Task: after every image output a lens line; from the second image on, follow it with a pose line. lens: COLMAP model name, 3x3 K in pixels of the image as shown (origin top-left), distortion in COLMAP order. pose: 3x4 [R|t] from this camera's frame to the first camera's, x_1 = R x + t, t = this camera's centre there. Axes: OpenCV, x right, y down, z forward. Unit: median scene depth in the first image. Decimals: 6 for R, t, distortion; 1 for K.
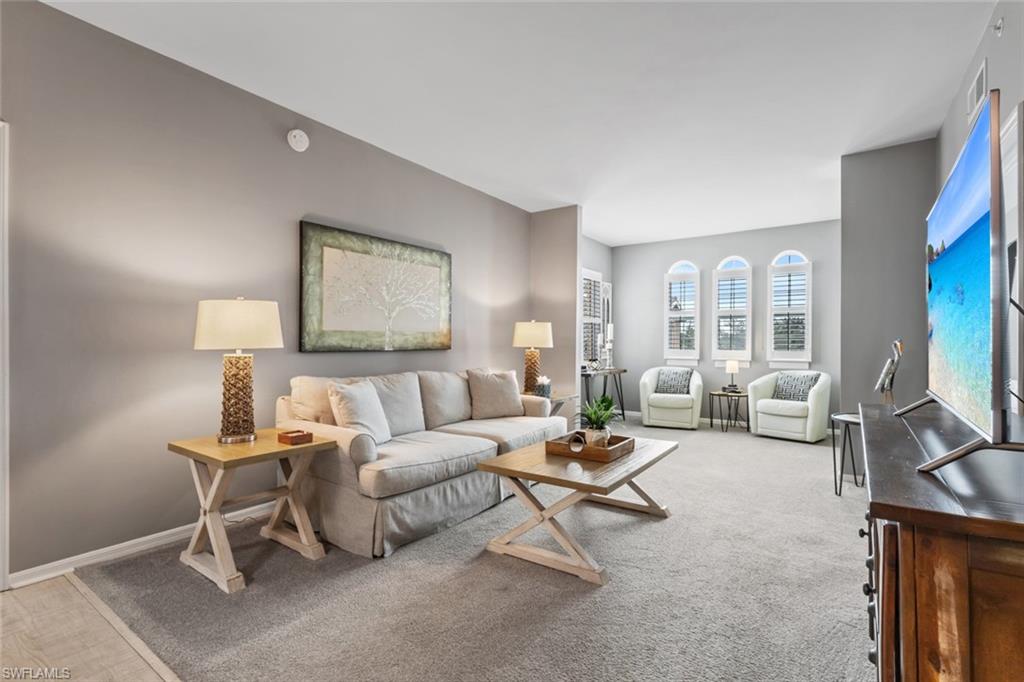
lens RADIAL K [[471.9, 0, 510.1], [0, 471.9, 342.0], [0, 0, 1]] dist [-0.000516, 0.001238]
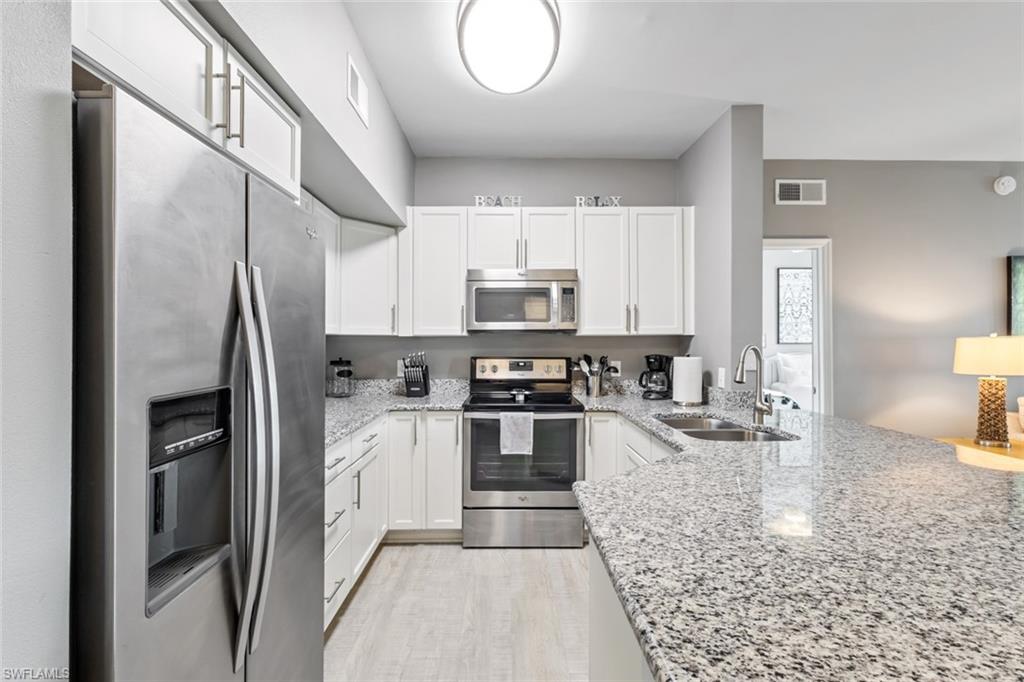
lens RADIAL K [[471.9, 0, 513.3], [0, 471.9, 340.8], [0, 0, 1]] dist [-0.000516, 0.001238]
pose [[0.597097, -0.004307, -0.802158, -0.219739], [0.008368, 0.999965, 0.000860, -0.059708], [0.802126, -0.007225, 0.597112, -0.555095]]
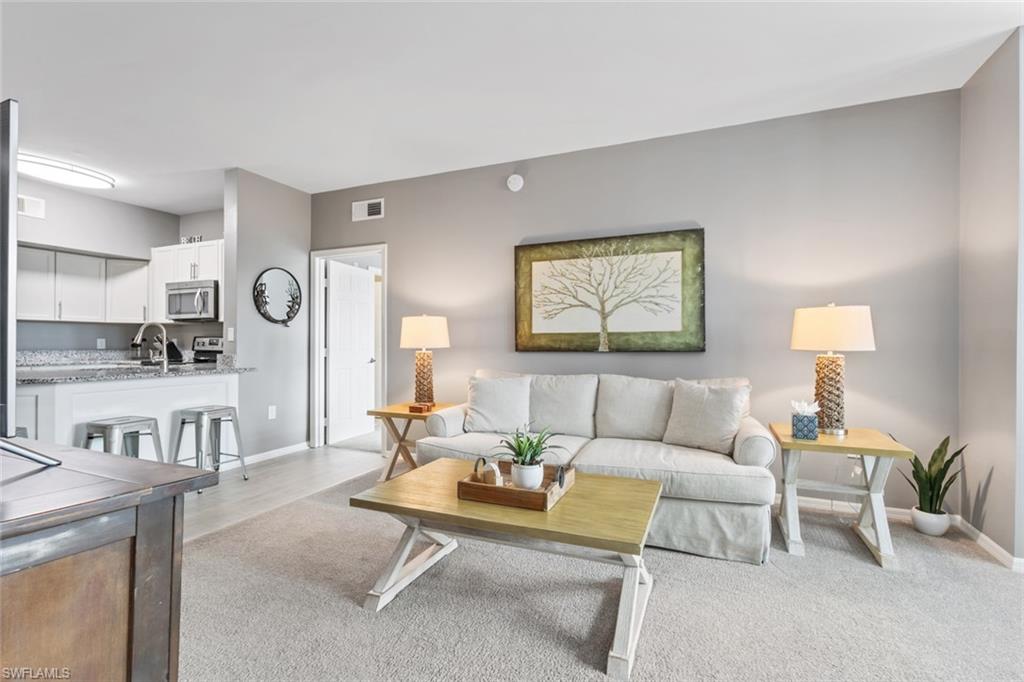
lens RADIAL K [[471.9, 0, 514.2], [0, 471.9, 341.5], [0, 0, 1]] dist [-0.000516, 0.001238]
pose [[0.208634, -0.005029, -0.977981, 0.699046], [0.004073, 0.999983, -0.004274, 0.001005], [0.977985, -0.003092, 0.208651, 0.660114]]
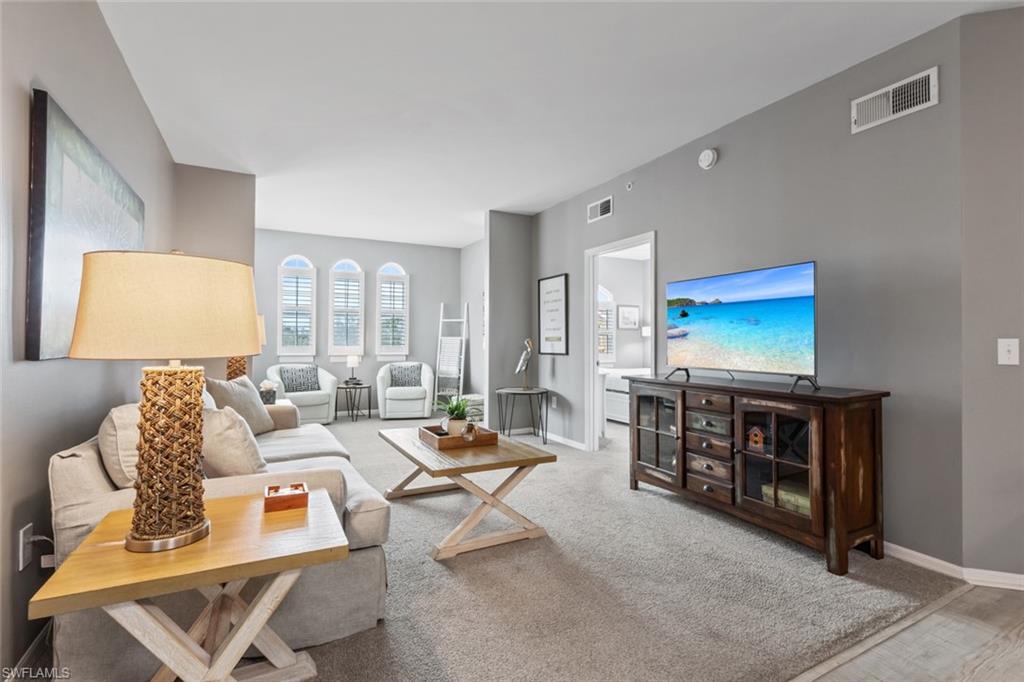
lens RADIAL K [[471.9, 0, 507.9], [0, 471.9, 336.0], [0, 0, 1]] dist [-0.000516, 0.001238]
pose [[0.464273, 0.007095, 0.885664, -0.580296], [-0.004623, 0.999974, -0.005587, -0.003840], [-0.885680, -0.001501, 0.464293, 0.305559]]
